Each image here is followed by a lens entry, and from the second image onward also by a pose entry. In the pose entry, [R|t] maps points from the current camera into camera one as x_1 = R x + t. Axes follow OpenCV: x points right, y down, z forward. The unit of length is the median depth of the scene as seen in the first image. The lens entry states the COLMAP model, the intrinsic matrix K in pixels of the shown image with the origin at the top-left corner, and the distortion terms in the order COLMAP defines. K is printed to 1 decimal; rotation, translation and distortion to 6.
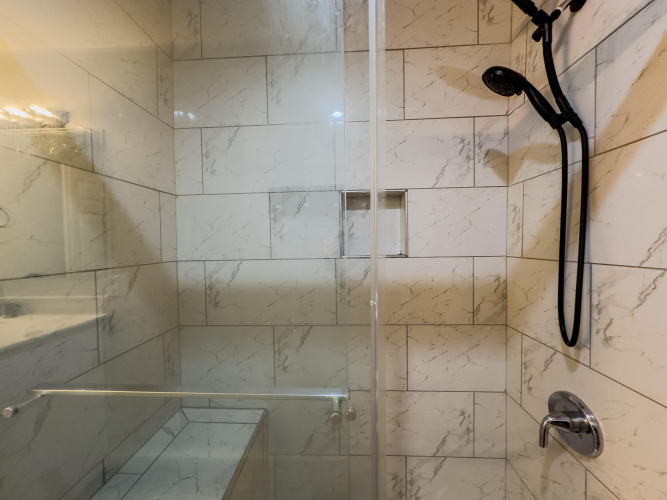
lens RADIAL K [[264.2, 0, 332.2], [0, 264.2, 250.7], [0, 0, 1]] dist [0.002940, 0.000300]
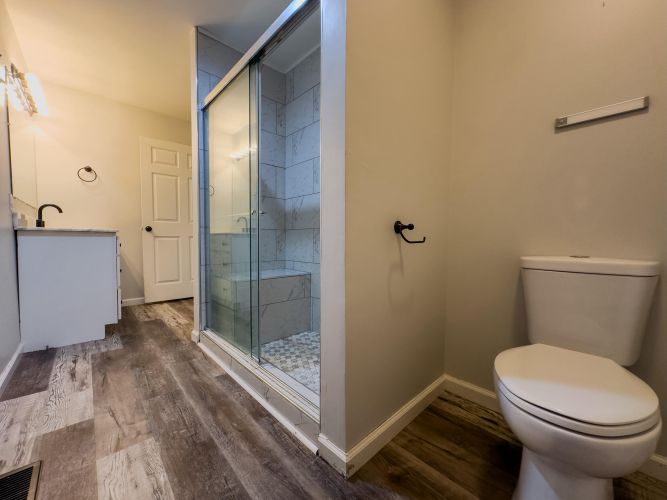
lens RADIAL K [[264.2, 0, 334.0], [0, 264.2, 249.6], [0, 0, 1]] dist [0.002940, 0.000300]
pose [[0.713780, 0.047751, -0.698741, 1.220267], [-0.033704, 0.998859, 0.033831, 0.363185], [0.699559, -0.000597, 0.714575, -0.256004]]
